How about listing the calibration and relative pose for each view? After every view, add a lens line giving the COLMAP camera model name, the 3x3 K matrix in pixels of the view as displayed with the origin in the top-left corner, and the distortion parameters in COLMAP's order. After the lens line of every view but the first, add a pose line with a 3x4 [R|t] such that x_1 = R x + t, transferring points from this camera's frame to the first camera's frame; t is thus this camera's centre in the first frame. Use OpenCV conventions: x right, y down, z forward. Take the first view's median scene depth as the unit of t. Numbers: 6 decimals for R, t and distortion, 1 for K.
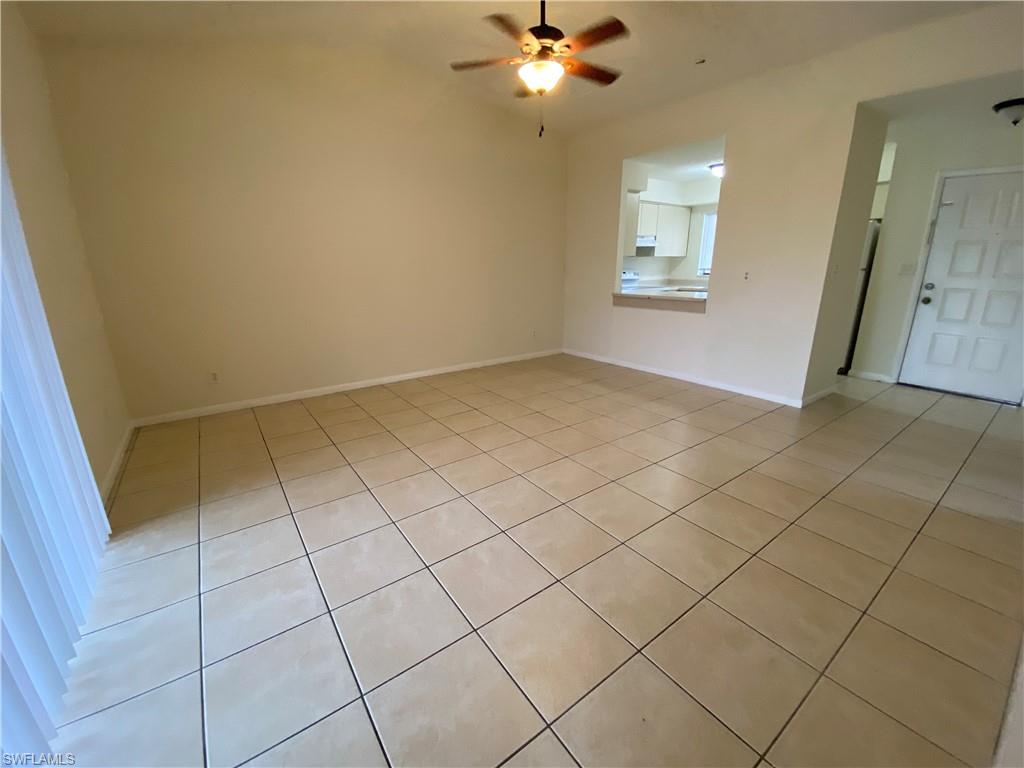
lens RADIAL K [[416.2, 0, 503.8], [0, 416.2, 385.5], [0, 0, 1]] dist [-0.014647, -0.002032]
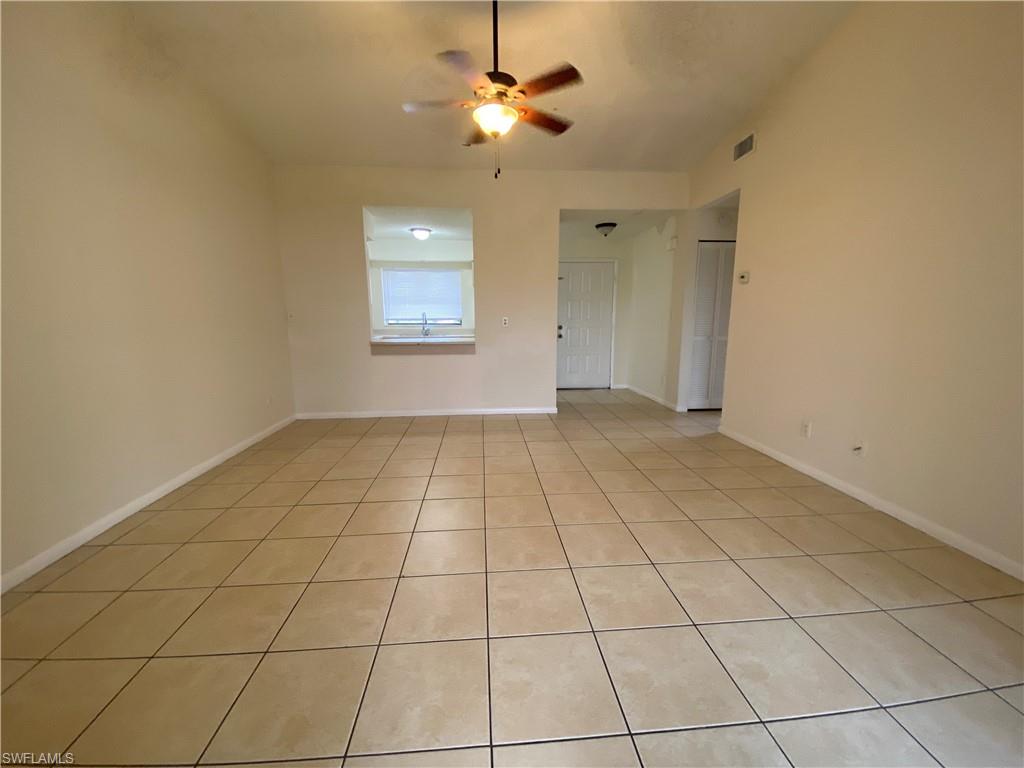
lens RADIAL K [[416.2, 0, 508.8], [0, 416.2, 382.1], [0, 0, 1]] dist [-0.014647, -0.002032]
pose [[0.508206, -0.125687, 0.852015, -0.411977], [0.241037, 0.970516, -0.000604, -0.063867], [-0.826818, 0.205674, 0.523517, 0.290181]]
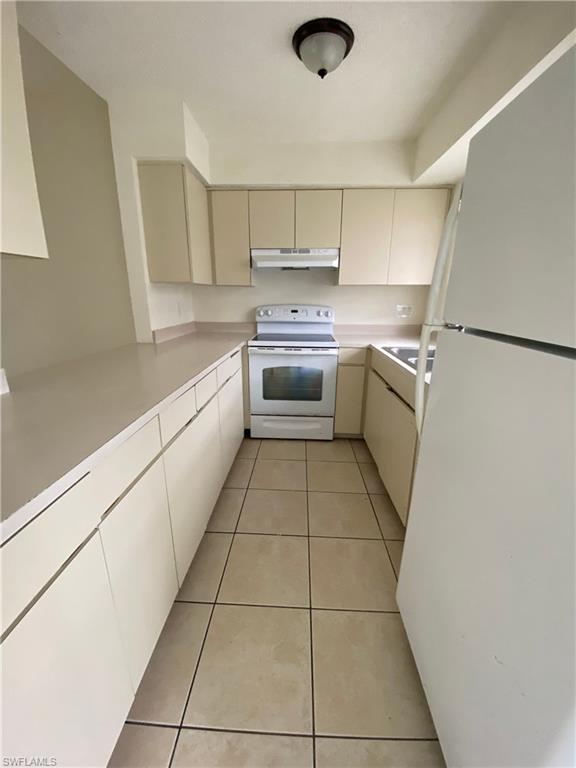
lens RADIAL K [[312.2, 0, 287.1], [0, 312.2, 387.5], [0, 0, 1]] dist [-0.014647, -0.002032]
pose [[0.789324, 0.185624, -0.585245, 0.593344], [-0.183397, 0.980967, 0.063788, -0.188224], [0.585947, 0.056983, 0.808344, 0.626823]]
